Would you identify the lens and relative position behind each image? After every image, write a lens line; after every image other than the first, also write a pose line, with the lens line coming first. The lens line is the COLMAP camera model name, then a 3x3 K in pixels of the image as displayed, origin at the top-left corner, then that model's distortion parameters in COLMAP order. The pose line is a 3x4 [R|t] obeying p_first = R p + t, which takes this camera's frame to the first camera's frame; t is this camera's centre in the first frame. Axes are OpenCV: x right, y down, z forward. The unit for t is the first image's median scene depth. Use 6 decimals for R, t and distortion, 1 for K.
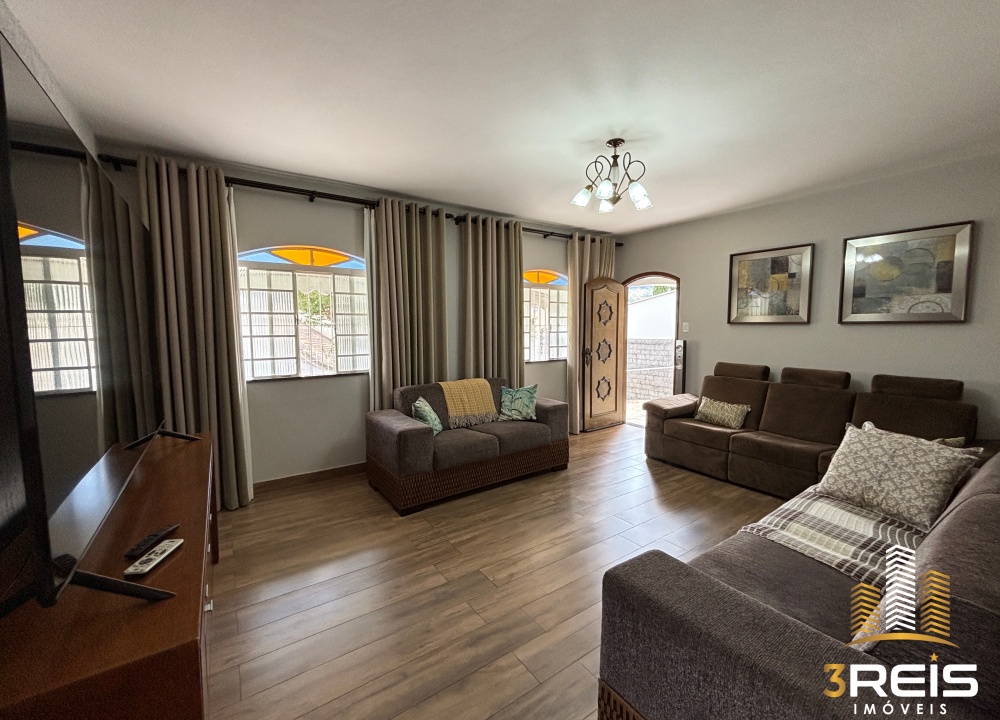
lens RADIAL K [[407.5, 0, 502.1], [0, 407.5, 359.7], [0, 0, 1]] dist [0.003884, -0.000356]
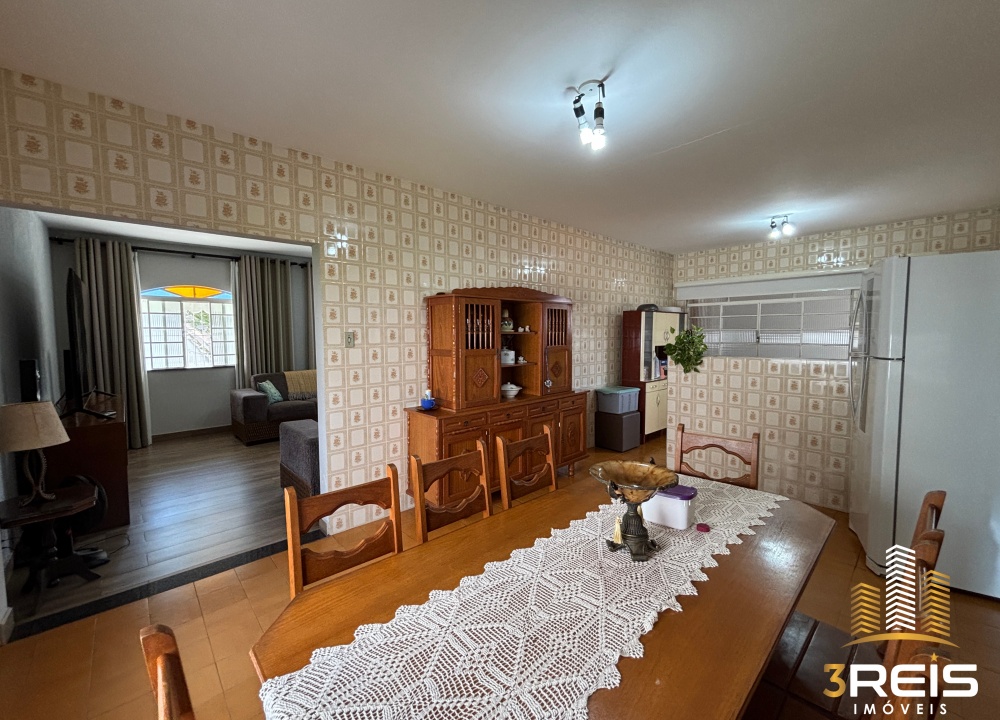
lens RADIAL K [[407.5, 0, 497.6], [0, 407.5, 358.7], [0, 0, 1]] dist [0.003884, -0.000356]
pose [[0.993472, -0.016010, 0.112951, 0.515023], [0.018775, 0.999548, -0.023459, 0.064270], [-0.112525, 0.025426, 0.993324, -0.687417]]
